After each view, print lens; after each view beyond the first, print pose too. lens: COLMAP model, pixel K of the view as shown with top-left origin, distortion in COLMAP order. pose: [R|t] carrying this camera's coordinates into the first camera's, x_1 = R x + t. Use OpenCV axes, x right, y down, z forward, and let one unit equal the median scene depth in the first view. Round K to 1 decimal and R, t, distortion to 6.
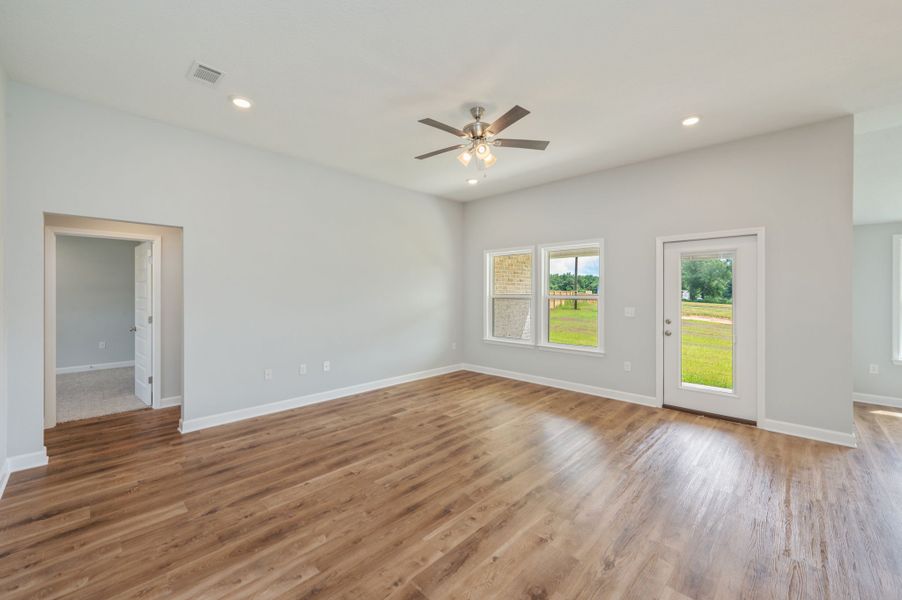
lens RADIAL K [[360.3, 0, 455.1], [0, 360.3, 291.4], [0, 0, 1]] dist [0.001770, 0.000116]
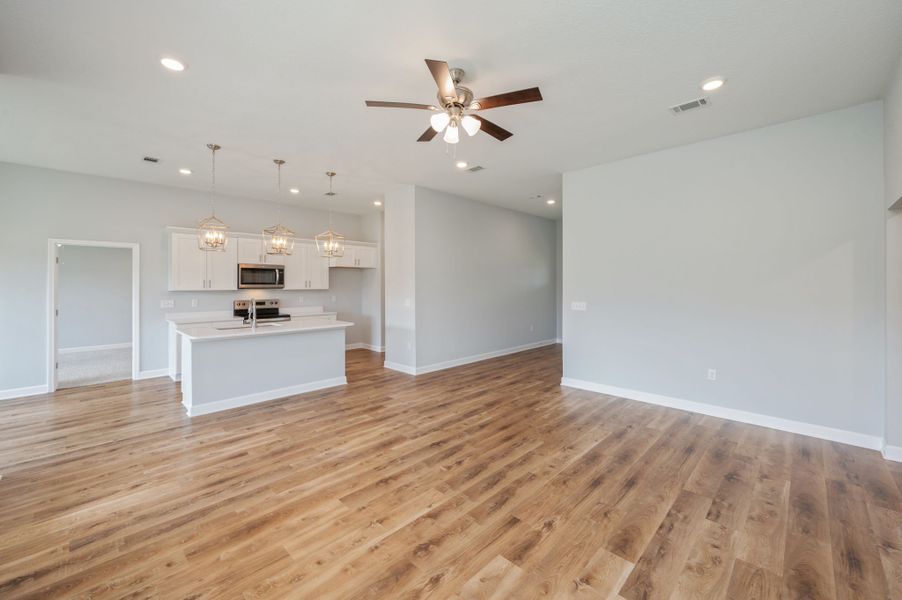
lens RADIAL K [[360.3, 0, 455.1], [0, 360.3, 291.4], [0, 0, 1]] dist [0.001770, 0.000116]
pose [[-0.999935, 0.000638, 0.011357, 0.057562], [0.000736, 0.999963, 0.008587, -0.000214], [-0.011351, 0.008595, -0.999899, 1.960274]]
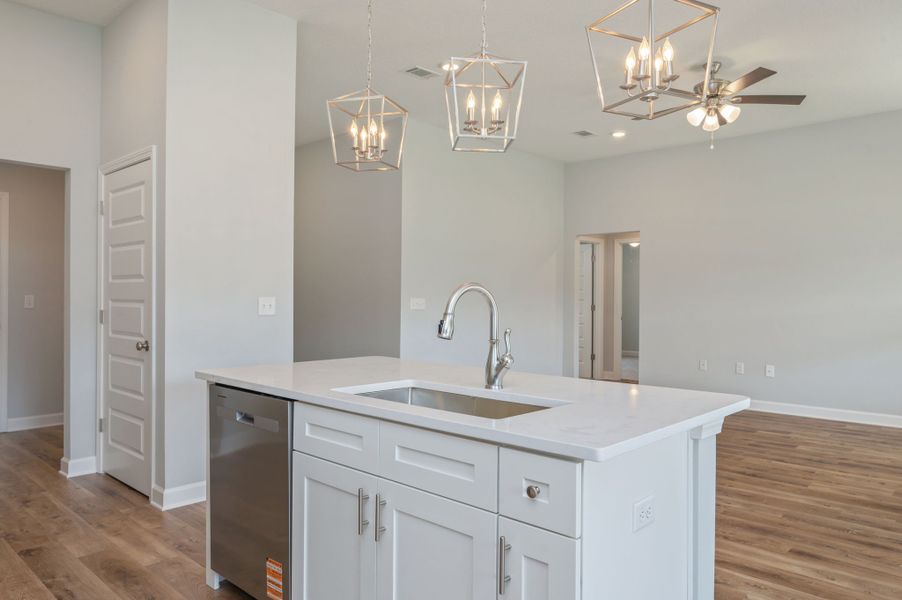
lens RADIAL K [[621.9, 0, 451.0], [0, 621.9, 300.0], [0, 0, 1]] dist [0.002266, 0.000776]
pose [[0.009893, 0.007011, -0.999926, 1.655087], [-0.011060, 0.999915, 0.006901, 0.063409], [0.999890, 0.010991, 0.009970, 0.385059]]
